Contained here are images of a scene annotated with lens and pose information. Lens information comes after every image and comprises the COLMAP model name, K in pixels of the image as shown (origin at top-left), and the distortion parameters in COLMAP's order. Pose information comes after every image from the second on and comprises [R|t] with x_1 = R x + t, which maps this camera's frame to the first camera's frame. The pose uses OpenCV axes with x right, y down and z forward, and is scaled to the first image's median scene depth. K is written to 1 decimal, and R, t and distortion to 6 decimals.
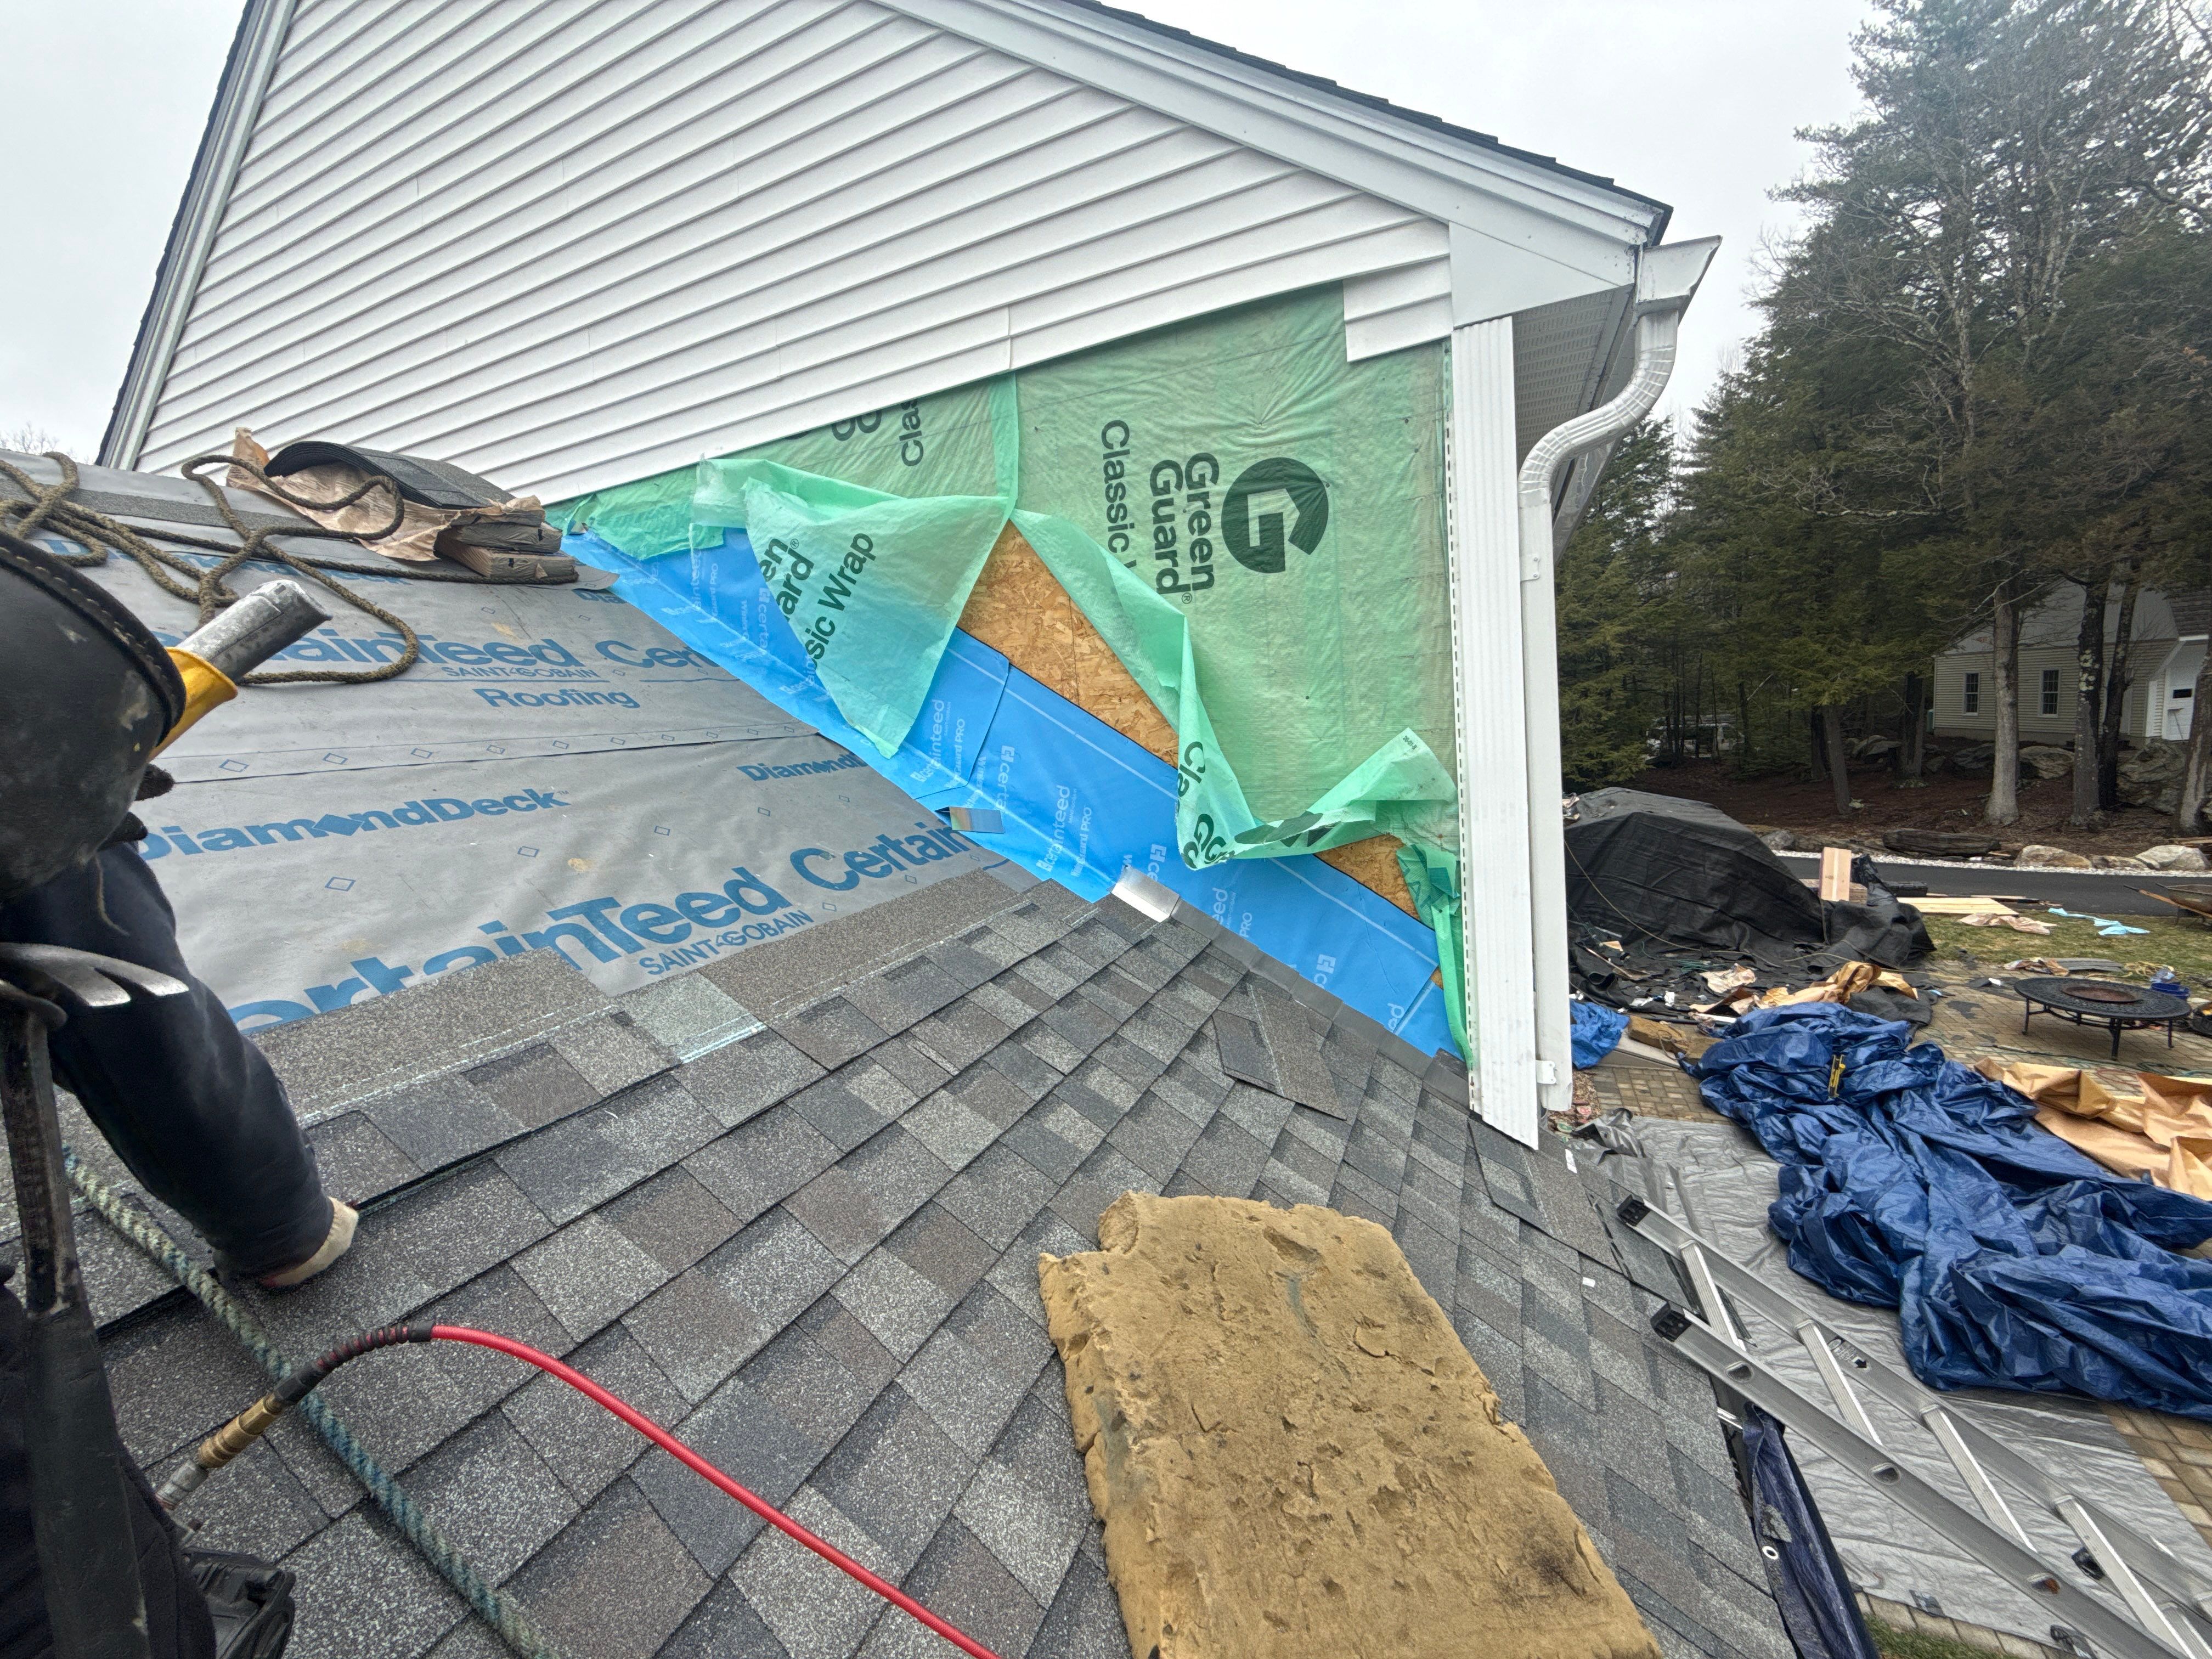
lens RADIAL K [[885.9, 0, 1098.3], [0, 885.9, 833.6], [0, 0, 1]] dist [0.002251, 0.000059]
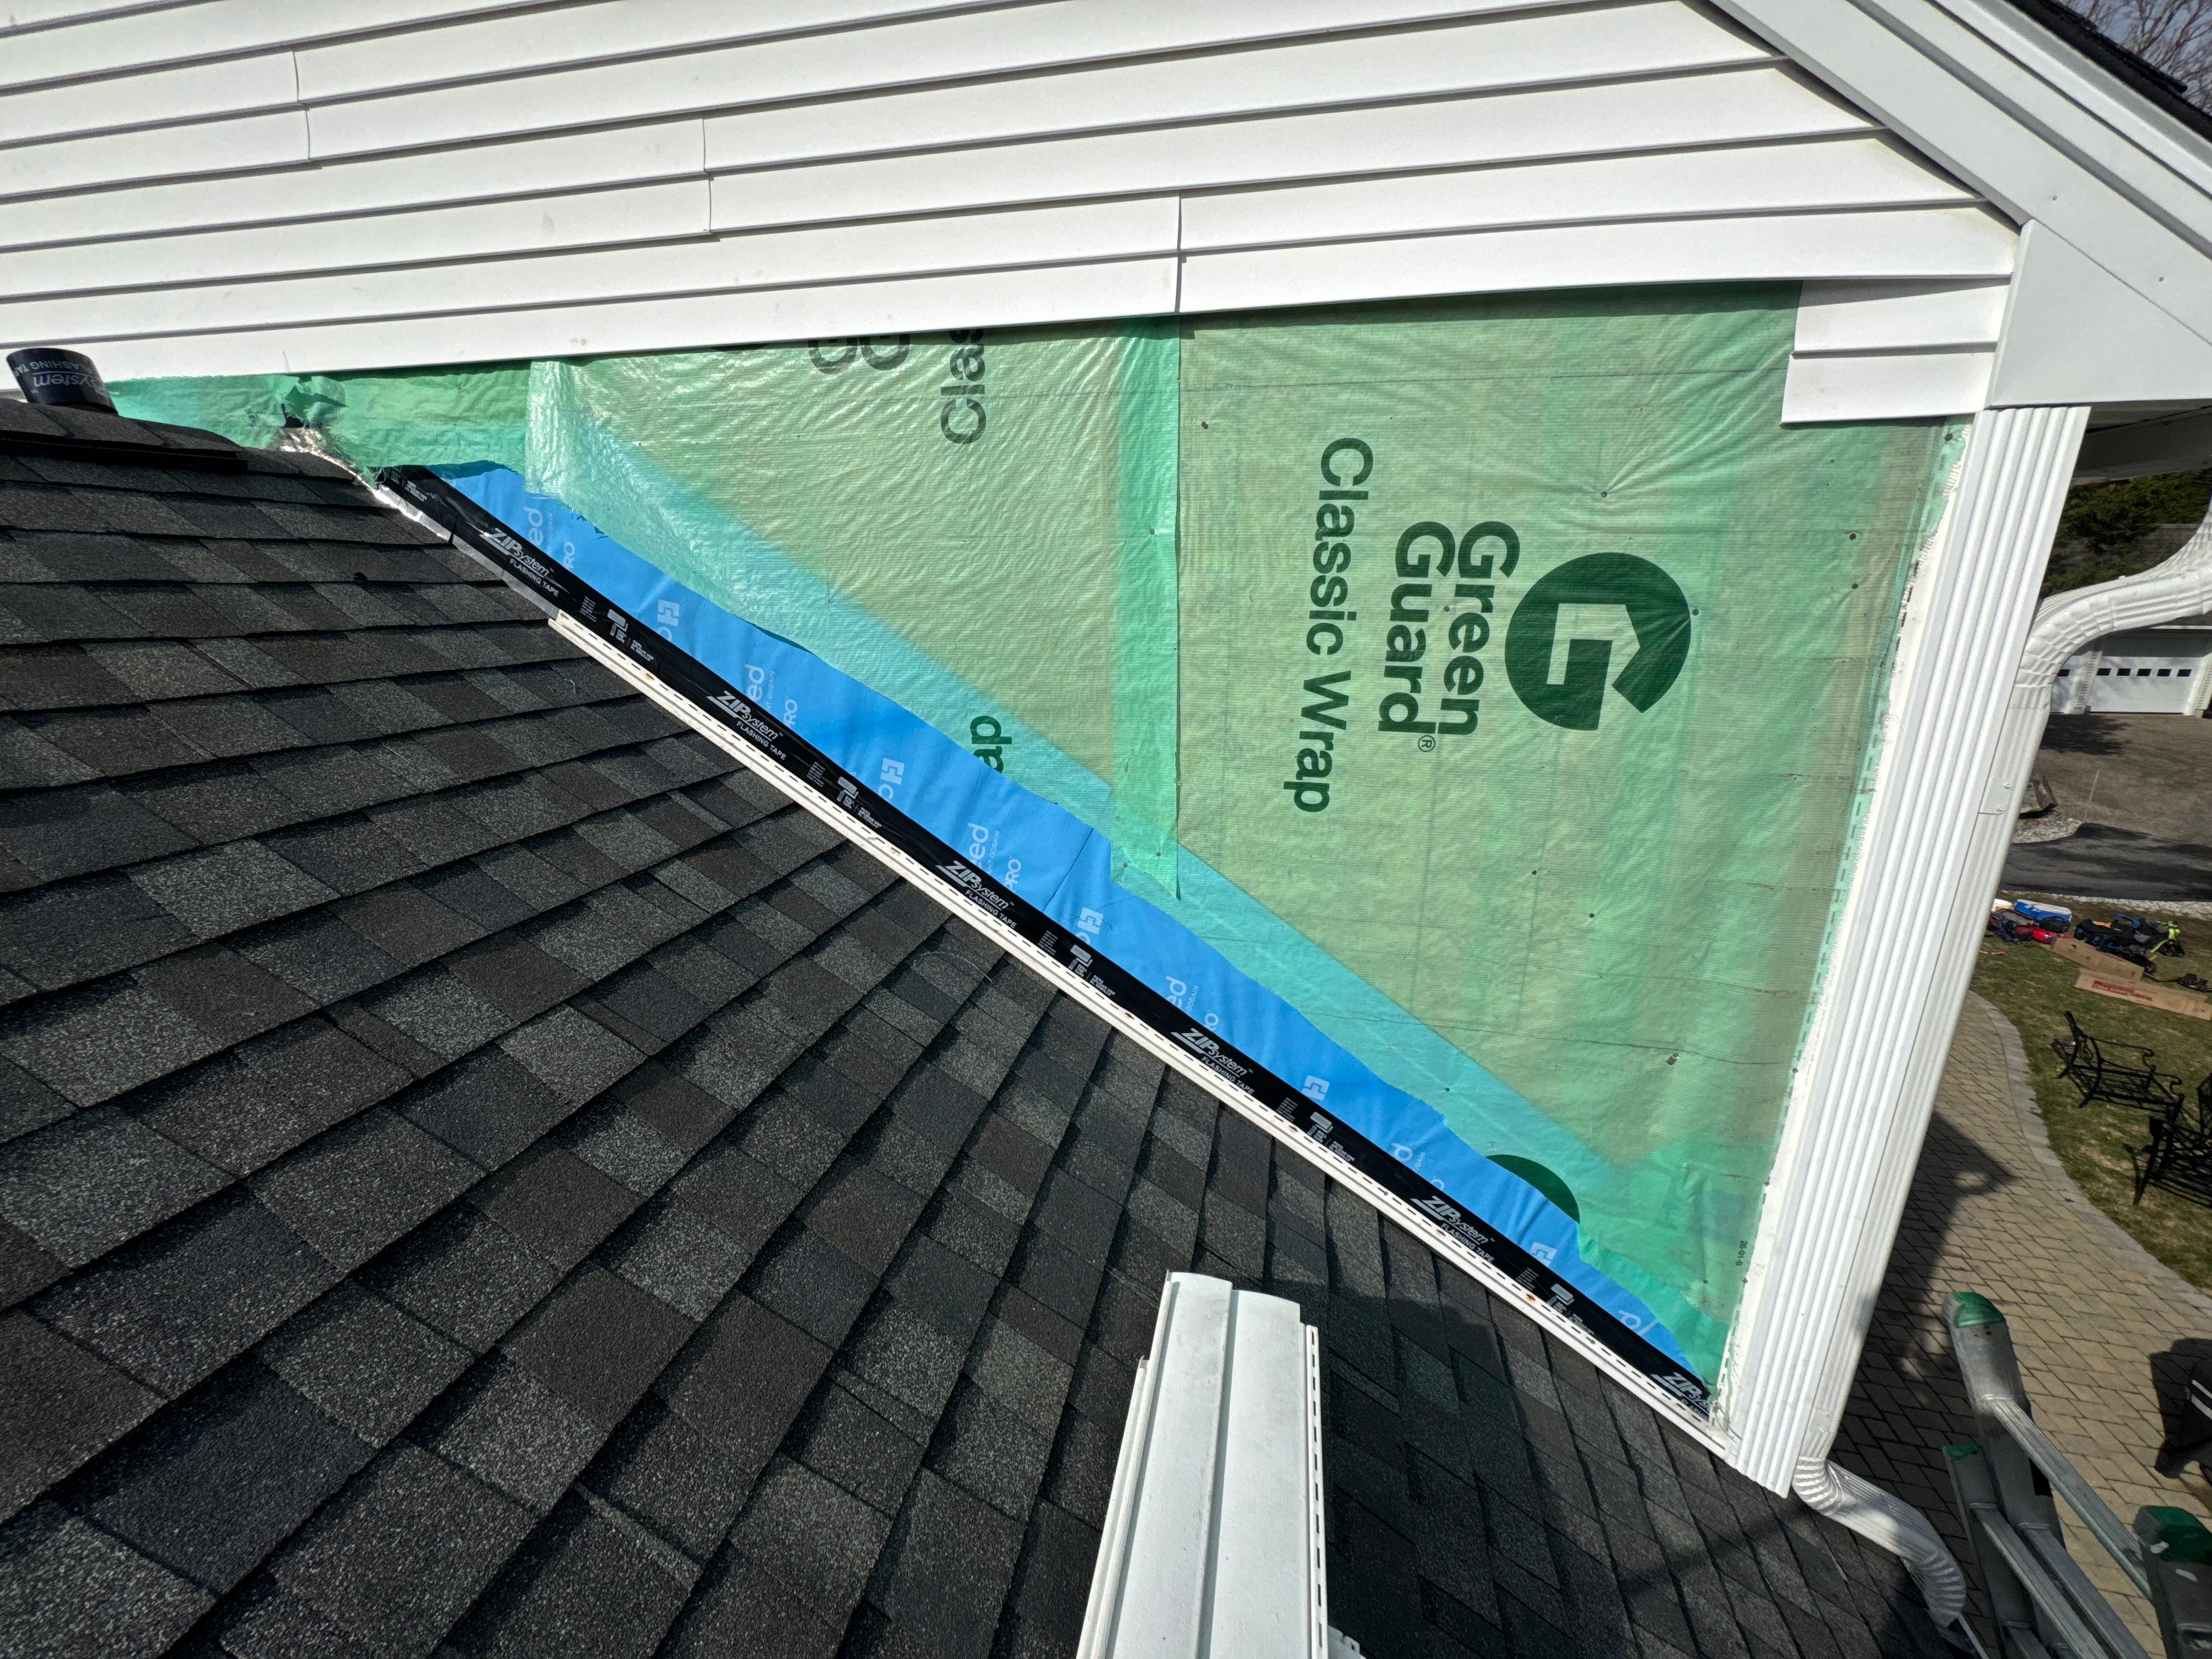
lens RADIAL K [[885.9, 0, 1098.3], [0, 885.9, 833.6], [0, 0, 1]] dist [0.002251, 0.000059]
pose [[0.974520, 0.030722, 0.222188, -0.276150], [-0.061793, 0.989015, 0.134277, -0.275863], [-0.215622, -0.144586, 0.965713, 0.425925]]
